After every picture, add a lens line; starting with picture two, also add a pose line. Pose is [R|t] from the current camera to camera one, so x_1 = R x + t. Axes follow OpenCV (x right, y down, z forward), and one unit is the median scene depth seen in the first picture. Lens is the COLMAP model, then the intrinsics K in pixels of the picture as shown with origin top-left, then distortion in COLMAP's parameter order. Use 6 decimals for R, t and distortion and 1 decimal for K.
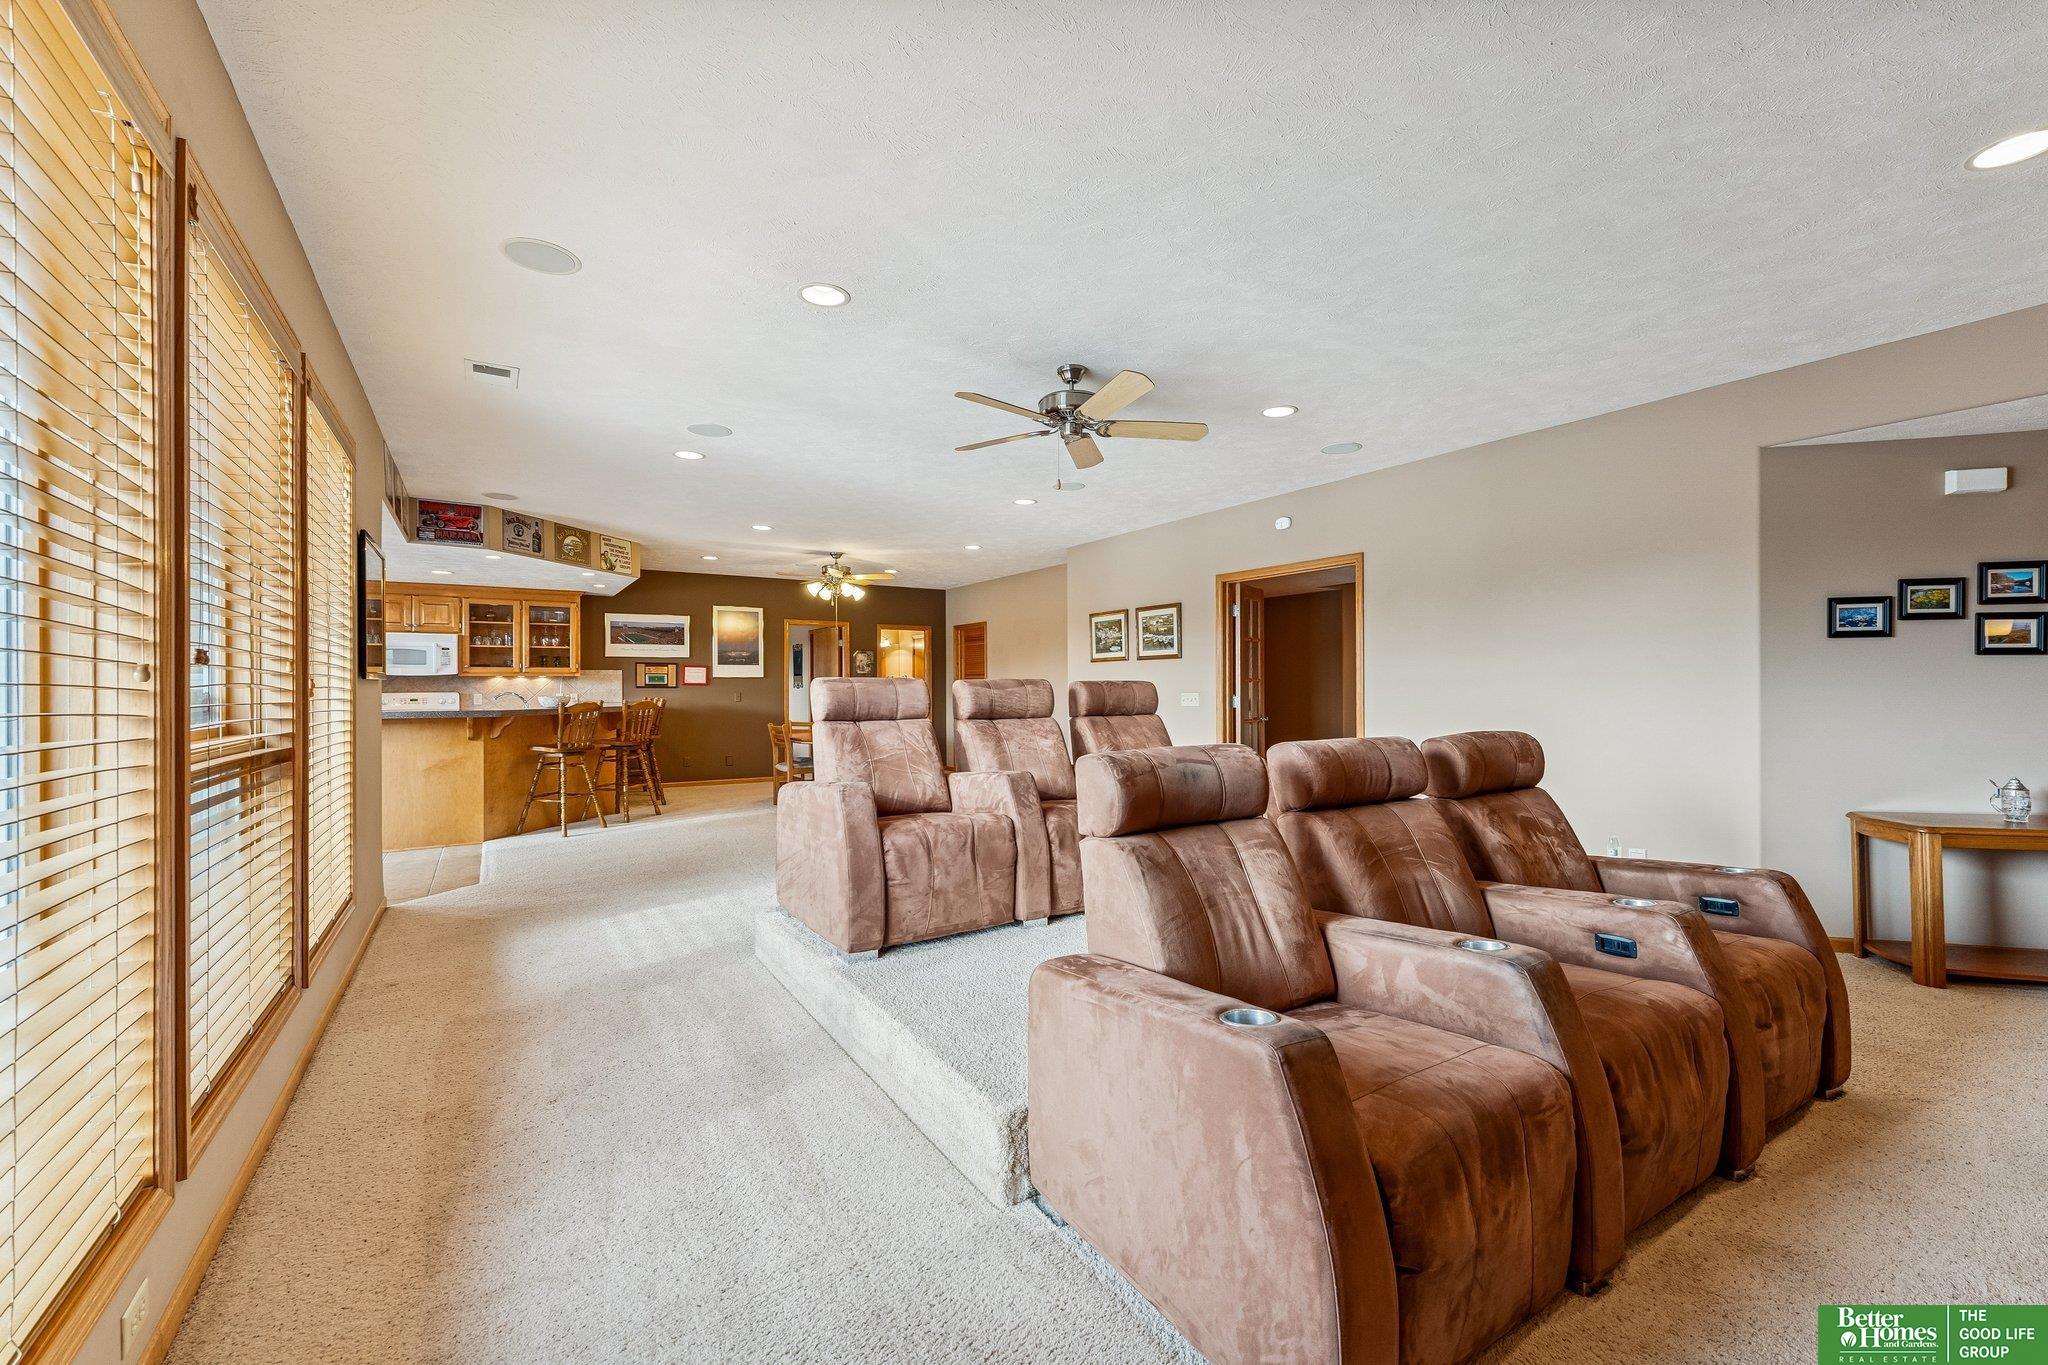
lens RADIAL K [[816.4, 0, 1027.2], [0, 816.4, 673.2], [0, 0, 1]] dist [0.006745, 0.000397]
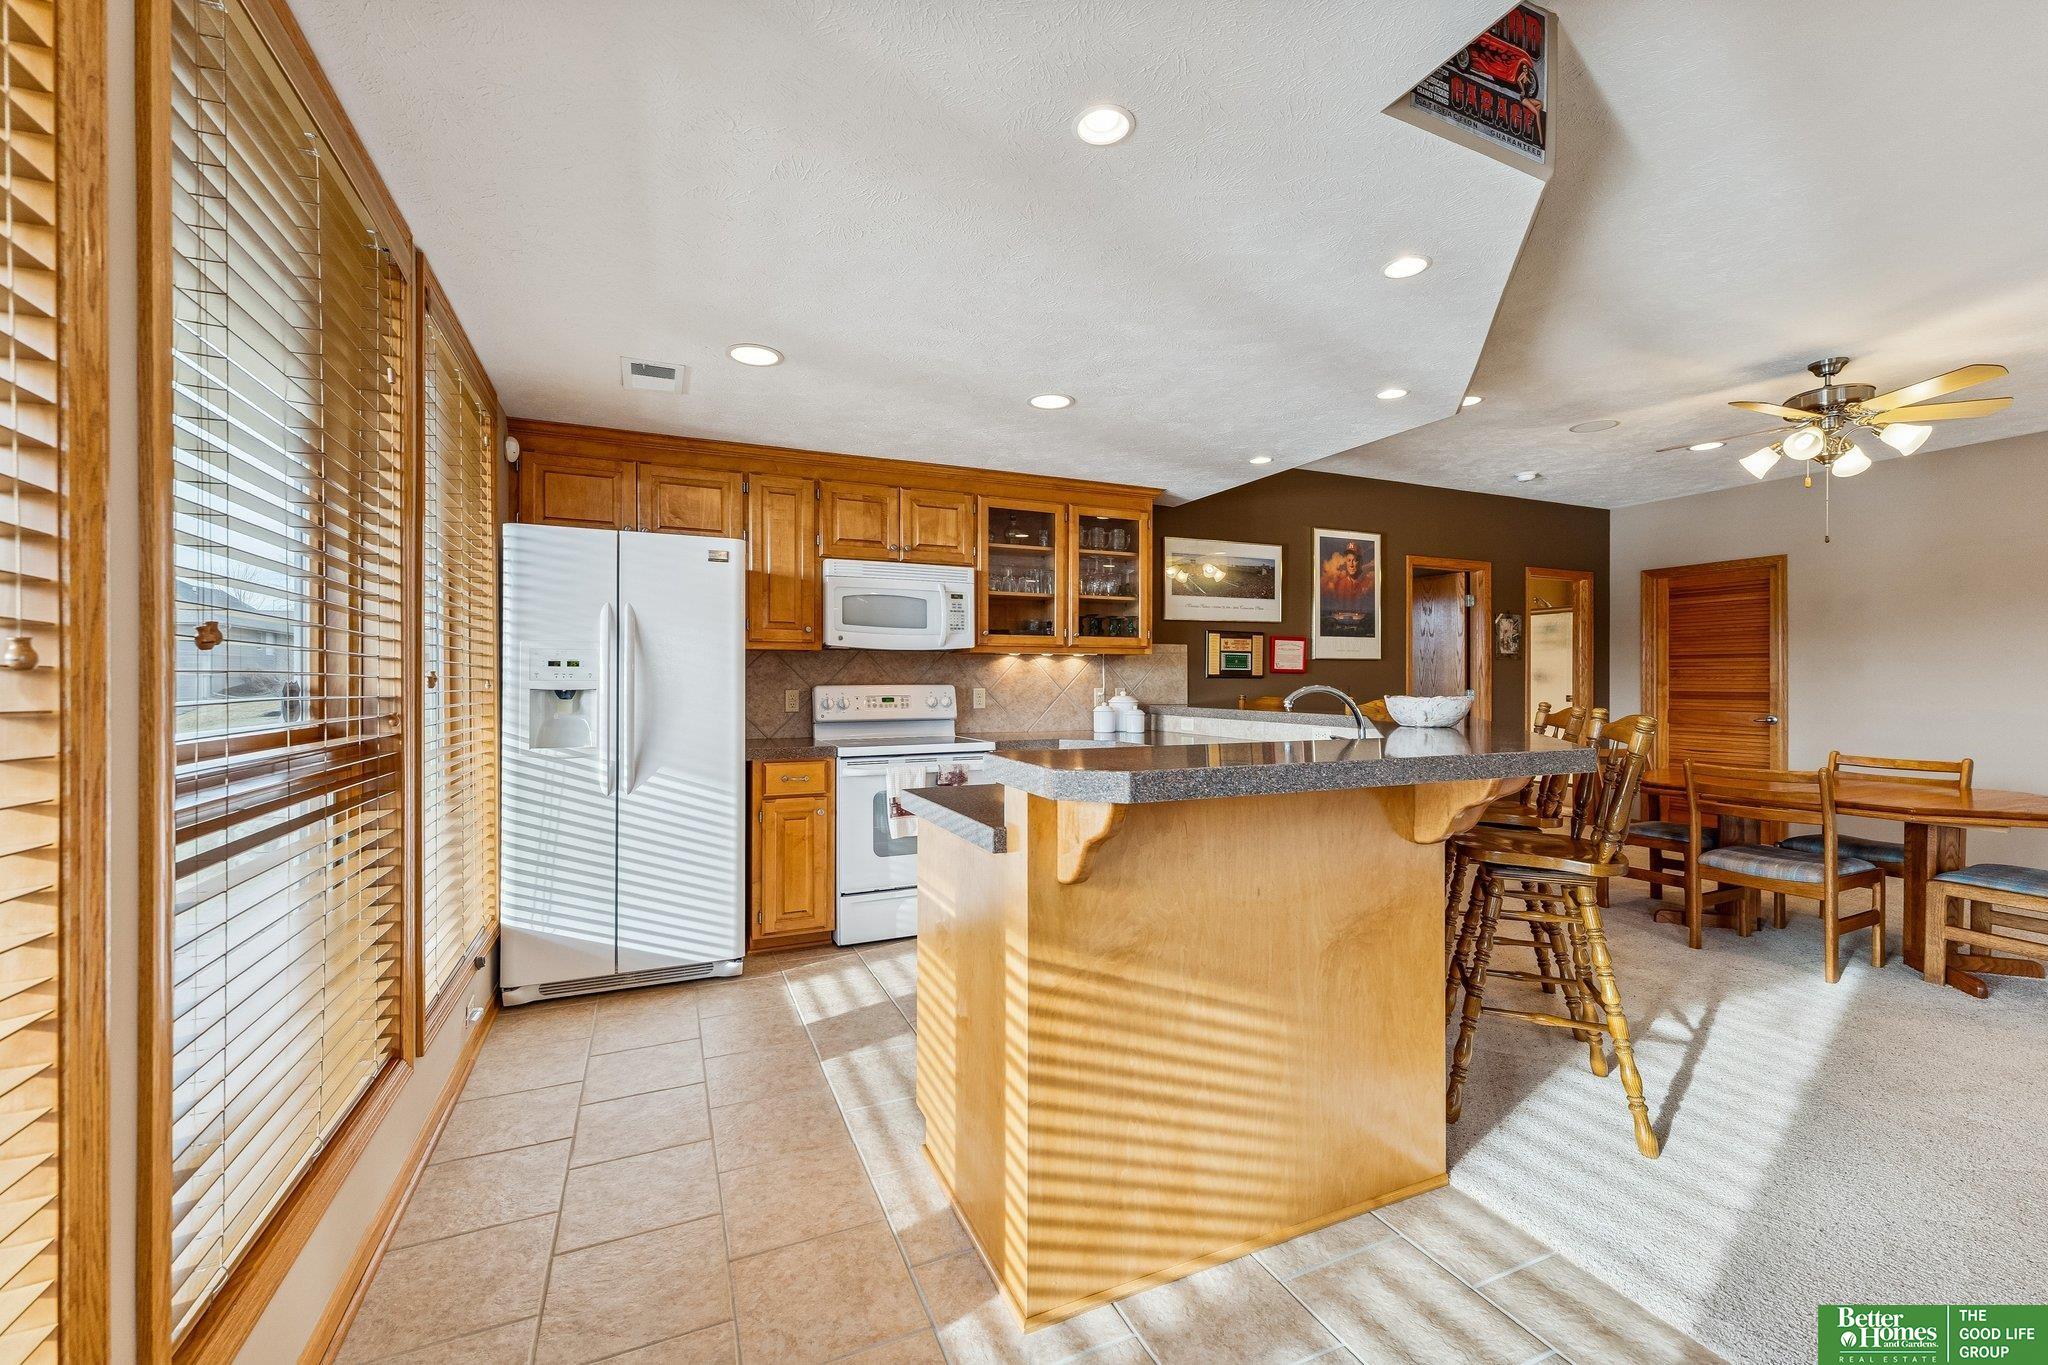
lens RADIAL K [[816.4, 0, 1033.5], [0, 816.4, 681.5], [0, 0, 1]] dist [0.006745, 0.000397]
pose [[0.987596, 0.003101, -0.156987, -0.532004], [-0.000491, 0.999861, 0.016660, 0.012196], [0.157016, -0.016376, 0.987460, 0.472398]]
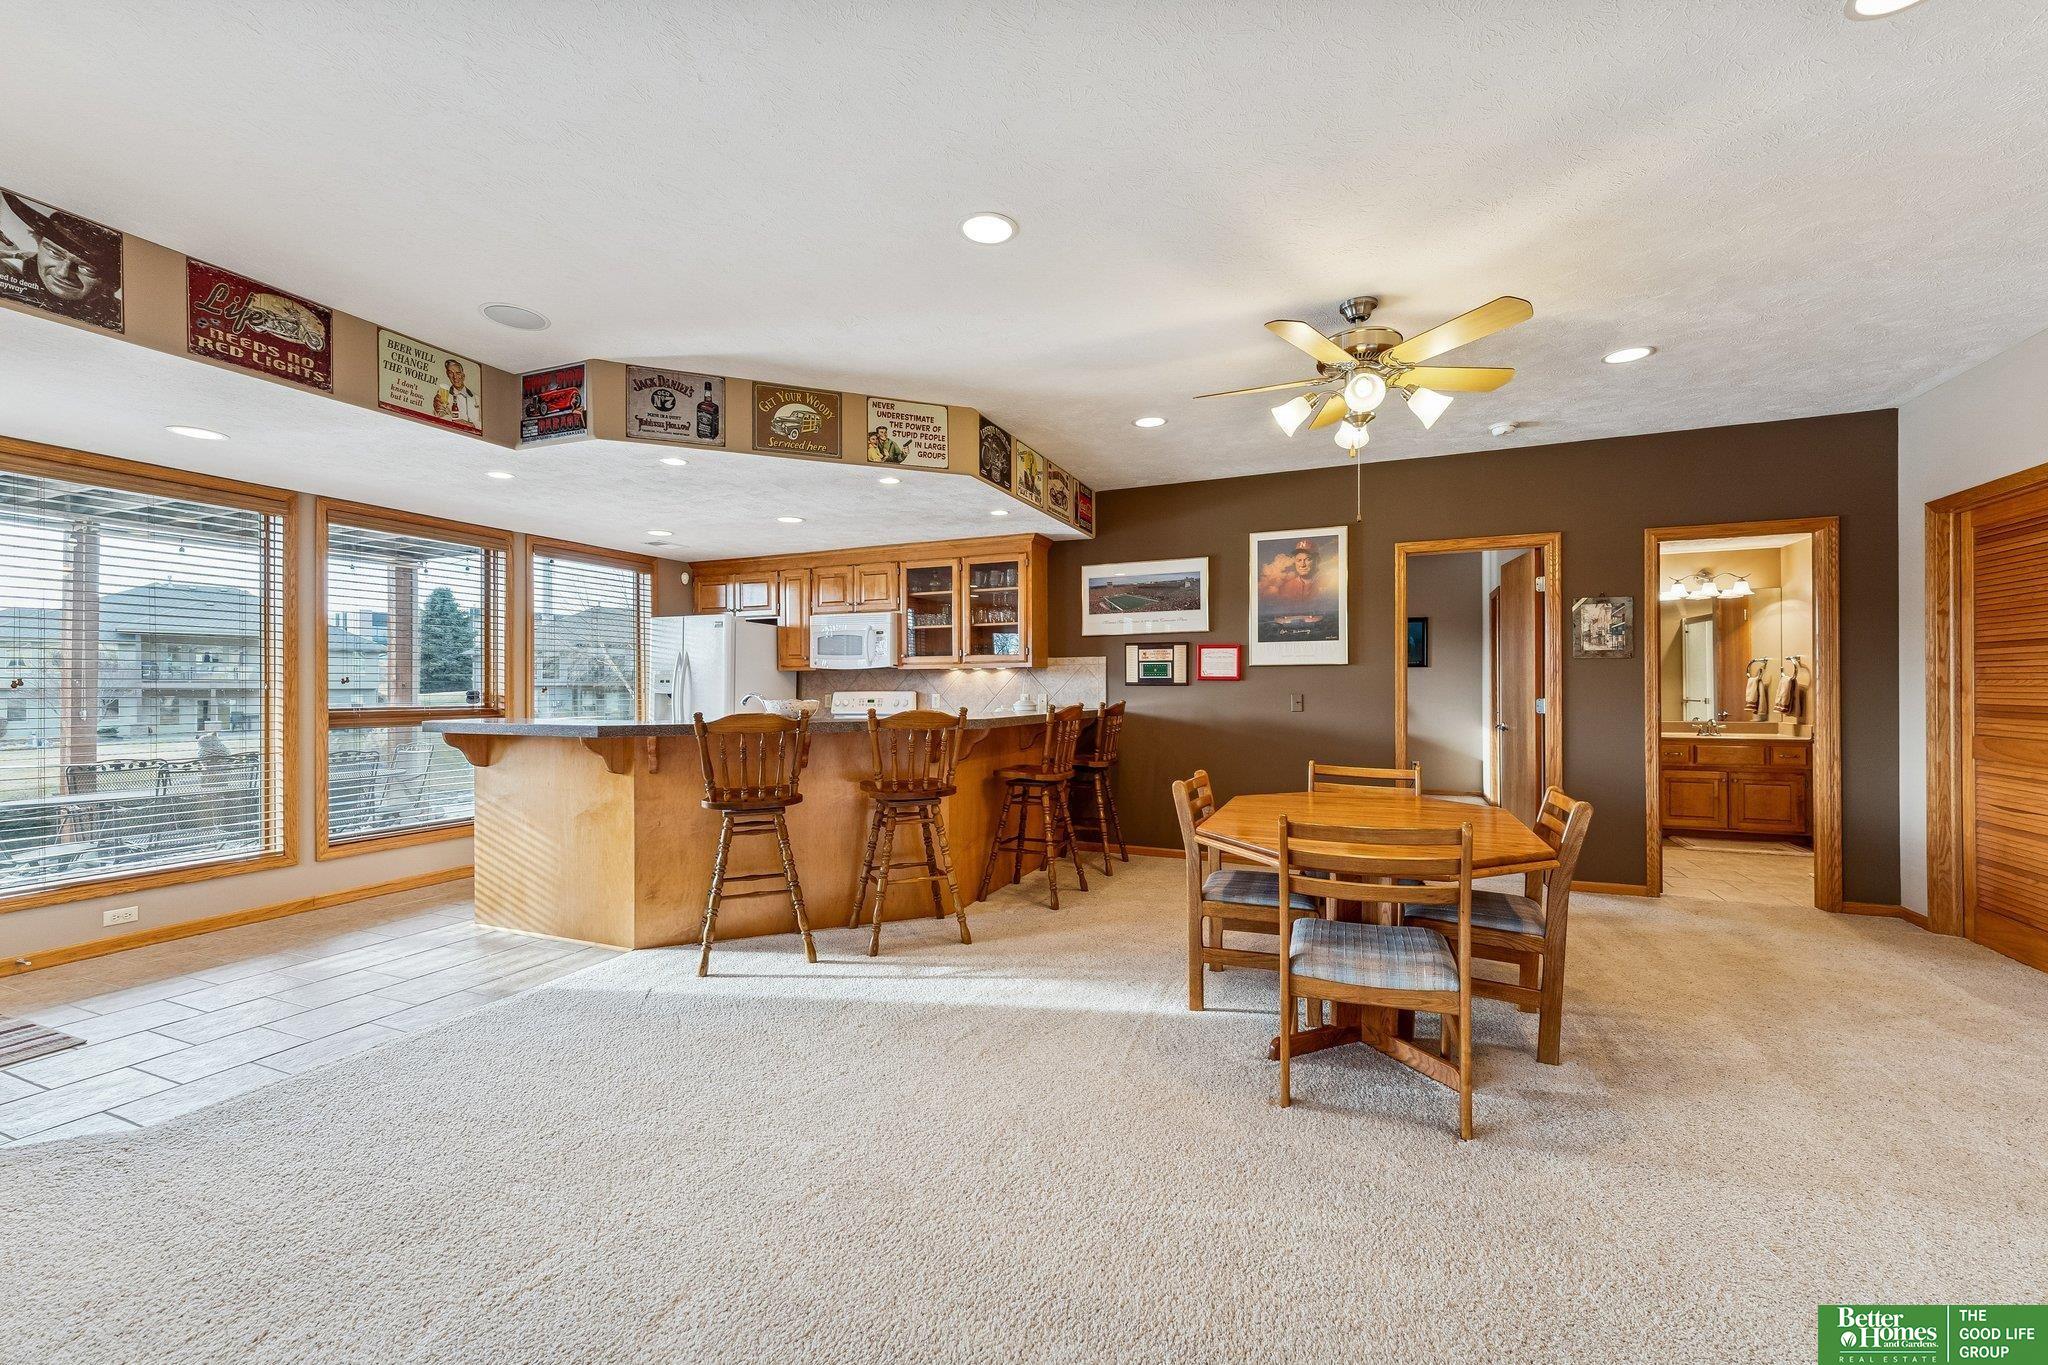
lens RADIAL K [[816.4, 0, 1026.9], [0, 816.4, 680.8], [0, 0, 1]] dist [0.006745, 0.000397]
pose [[0.561276, -0.004249, -0.827618, -0.020529], [0.015326, 0.999869, 0.005261, 0.010926], [0.827487, -0.015637, 0.561267, 0.629964]]
